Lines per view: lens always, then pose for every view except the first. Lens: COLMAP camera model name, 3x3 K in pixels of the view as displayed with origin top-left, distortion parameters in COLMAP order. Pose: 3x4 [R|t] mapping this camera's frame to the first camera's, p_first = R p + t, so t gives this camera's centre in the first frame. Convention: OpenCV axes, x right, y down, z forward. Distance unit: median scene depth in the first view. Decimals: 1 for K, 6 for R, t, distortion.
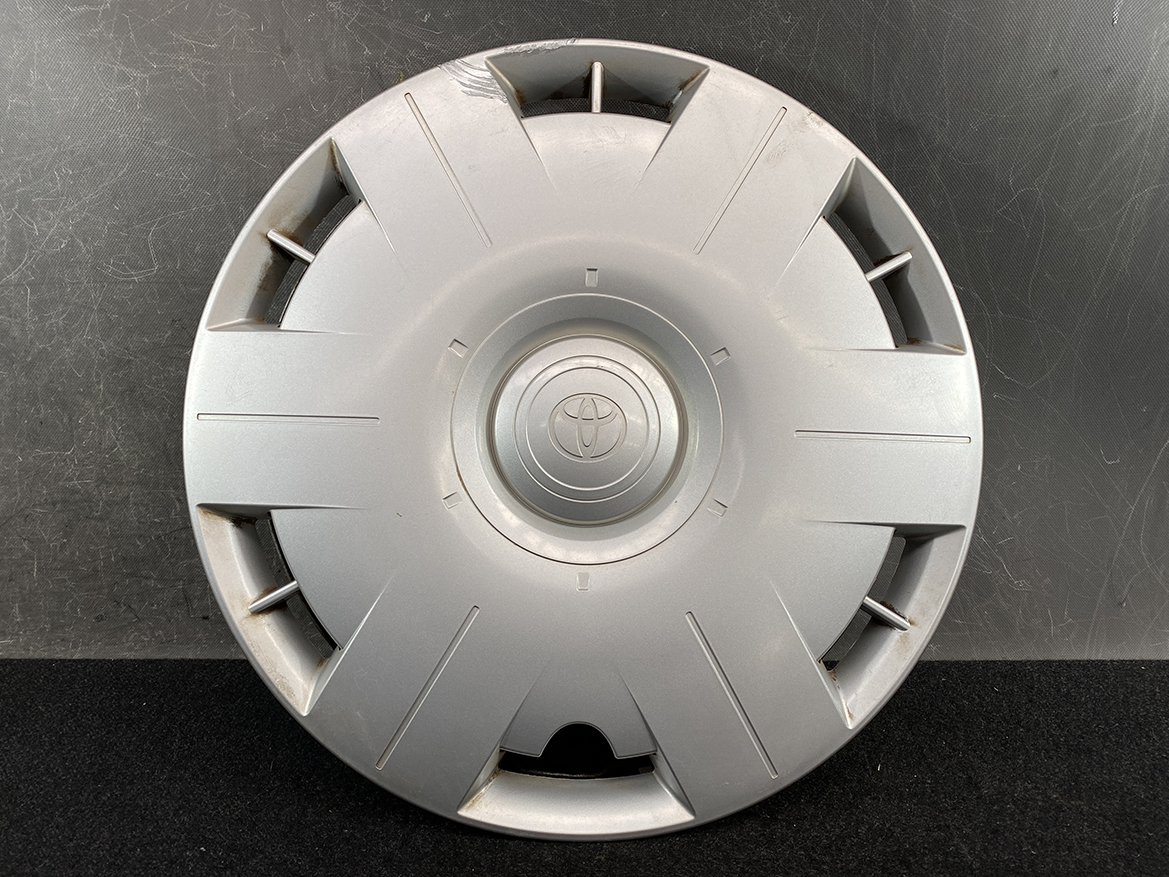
lens RADIAL K [[891.9, 0, 581.5], [0, 891.9, 435.9], [0, 0, 1]] dist [0.004797, -0.004459]
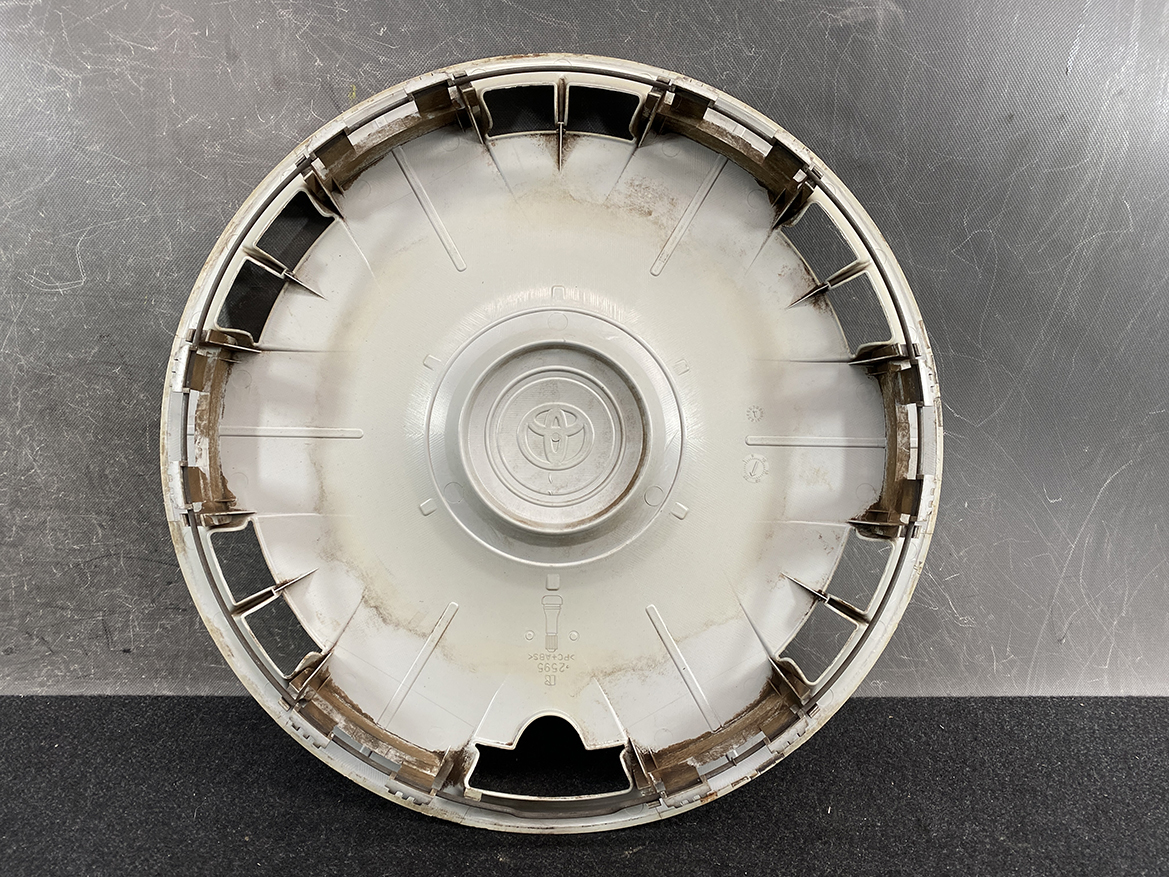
lens RADIAL K [[891.9, 0, 581.1], [0, 891.9, 436.5], [0, 0, 1]] dist [0.004797, -0.004459]
pose [[0.997334, 0.021099, 0.069861, -0.017880], [-0.019866, 0.999635, -0.018288, -0.017713], [-0.070221, 0.016851, 0.997389, 0.031425]]
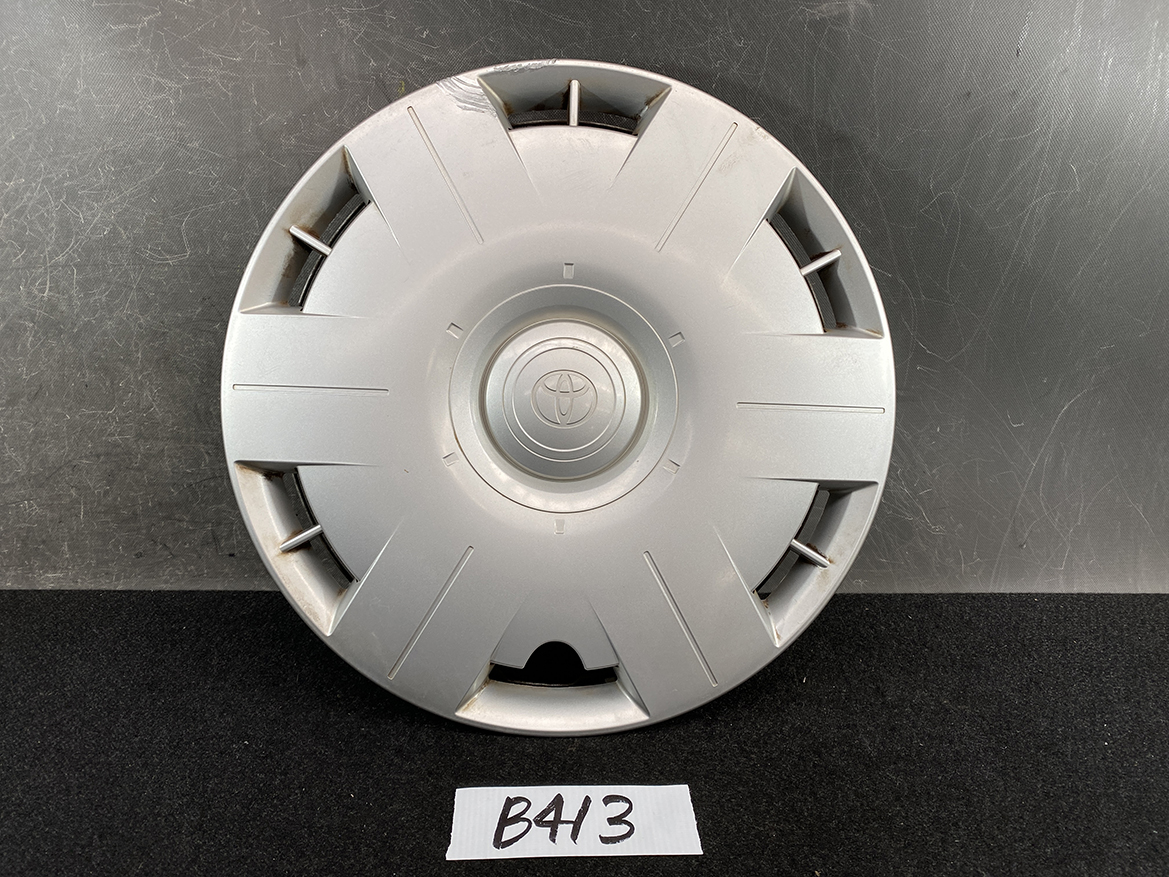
lens RADIAL K [[891.9, 0, 587.6], [0, 891.9, 439.0], [0, 0, 1]] dist [0.004797, -0.004459]
pose [[0.999669, 0.006670, 0.024829, 0.008471], [-0.008429, 0.997409, 0.071440, -0.038461], [-0.024288, -0.071626, 0.997136, -0.179915]]
